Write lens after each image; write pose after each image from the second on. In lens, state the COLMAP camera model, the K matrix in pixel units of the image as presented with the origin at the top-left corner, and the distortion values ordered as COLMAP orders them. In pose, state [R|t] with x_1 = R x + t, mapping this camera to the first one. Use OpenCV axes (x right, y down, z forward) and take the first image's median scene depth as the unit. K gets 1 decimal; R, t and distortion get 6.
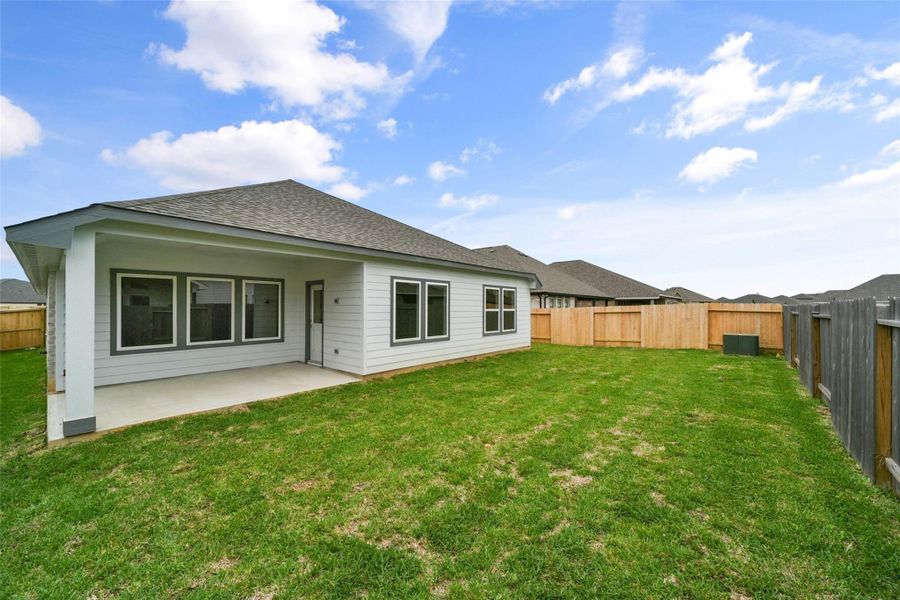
lens RADIAL K [[337.5, 0, 452.0], [0, 337.5, 310.4], [0, 0, 1]] dist [0.025597, -0.000159]
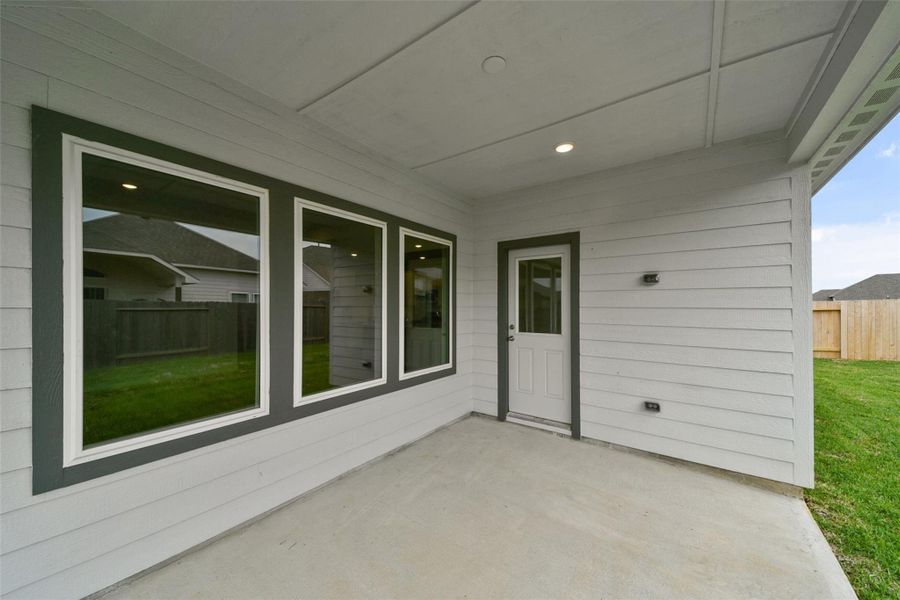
lens RADIAL K [[337.5, 0, 452.0], [0, 337.5, 310.4], [0, 0, 1]] dist [0.025597, -0.000159]
pose [[0.998173, -0.001030, 0.060408, -0.533024], [0.000912, 0.999998, 0.001987, 0.007355], [-0.060410, -0.001928, 0.998172, 0.552435]]
